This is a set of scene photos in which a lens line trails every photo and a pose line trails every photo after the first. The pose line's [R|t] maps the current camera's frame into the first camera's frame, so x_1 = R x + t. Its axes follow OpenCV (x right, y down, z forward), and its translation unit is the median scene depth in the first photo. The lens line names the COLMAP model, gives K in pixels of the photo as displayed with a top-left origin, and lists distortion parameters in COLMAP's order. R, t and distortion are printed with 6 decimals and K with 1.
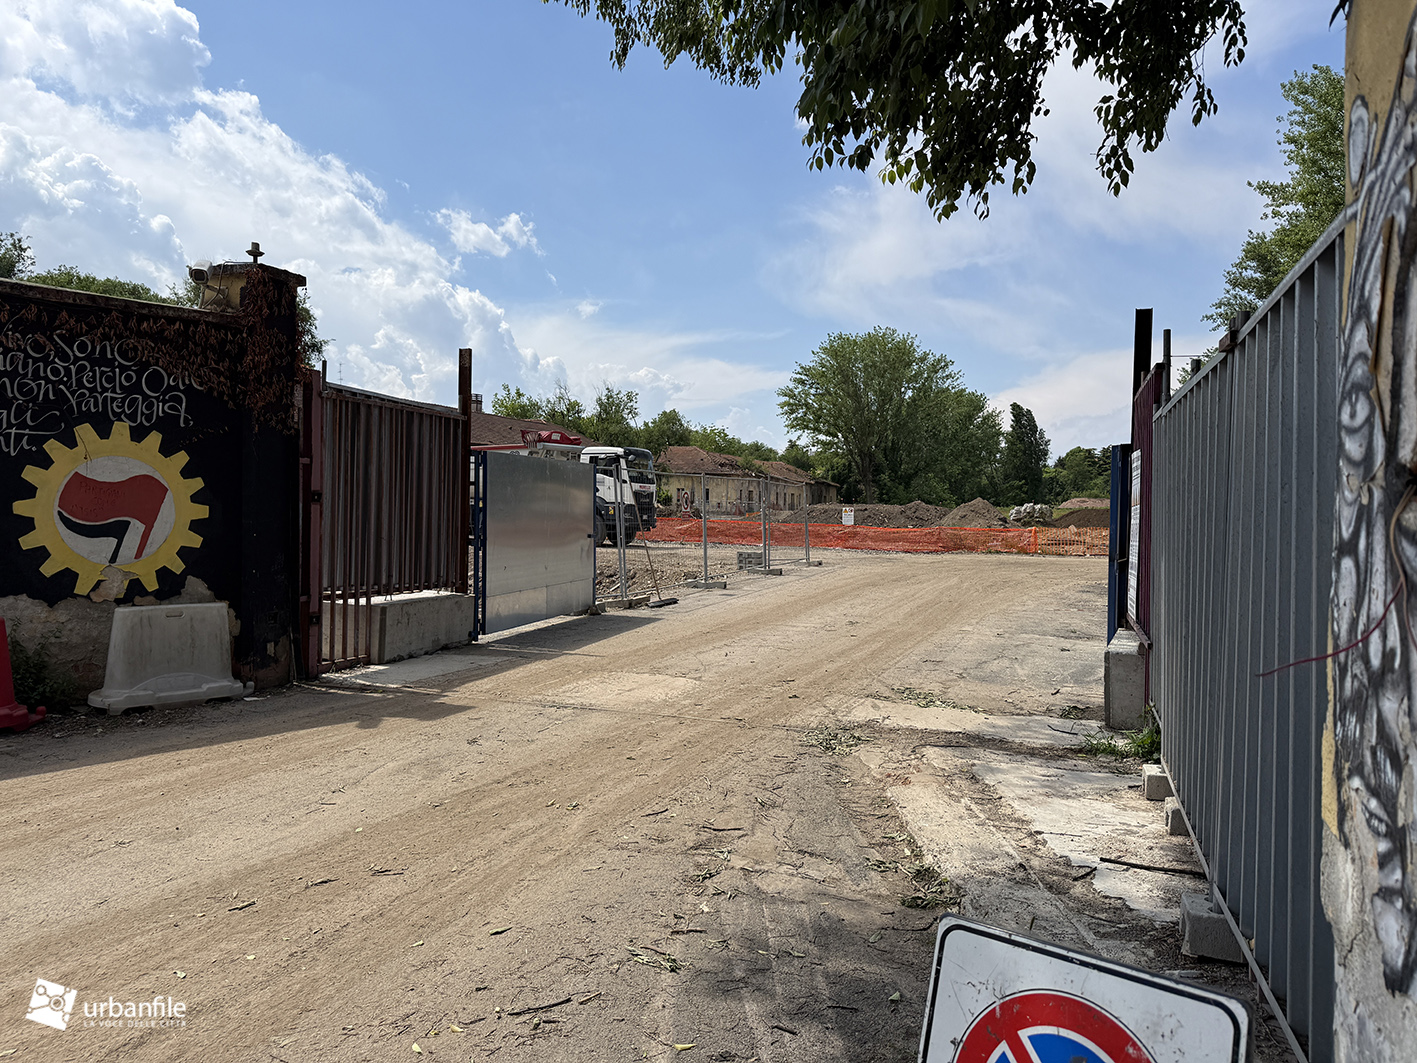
lens RADIAL K [[1215.4, 0, 708.5], [0, 1215.4, 531.5], [0, 0, 1]] dist [-0.004262, -0.001336]
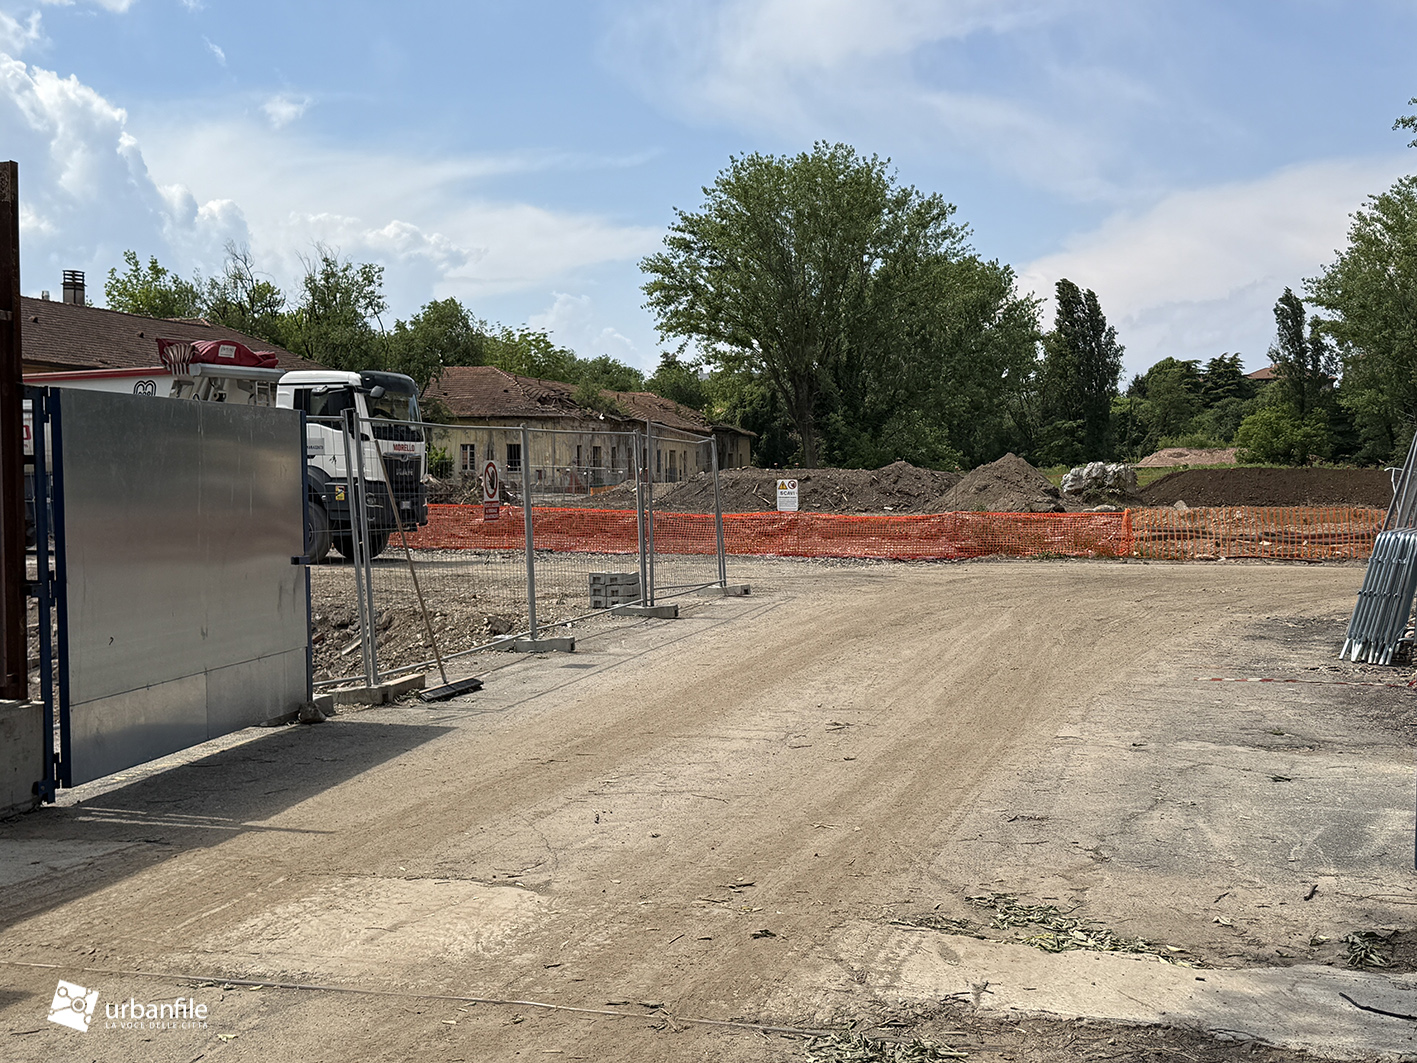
lens RADIAL K [[1949.3, 0, 681.4], [0, 1949.3, 619.2], [0, 0, 1]] dist [0.058629, -0.036227]
pose [[0.995567, -0.023680, 0.091025, -0.010069], [0.018015, 0.997879, 0.062557, -0.011368], [-0.092314, -0.060640, 0.993882, 0.128936]]
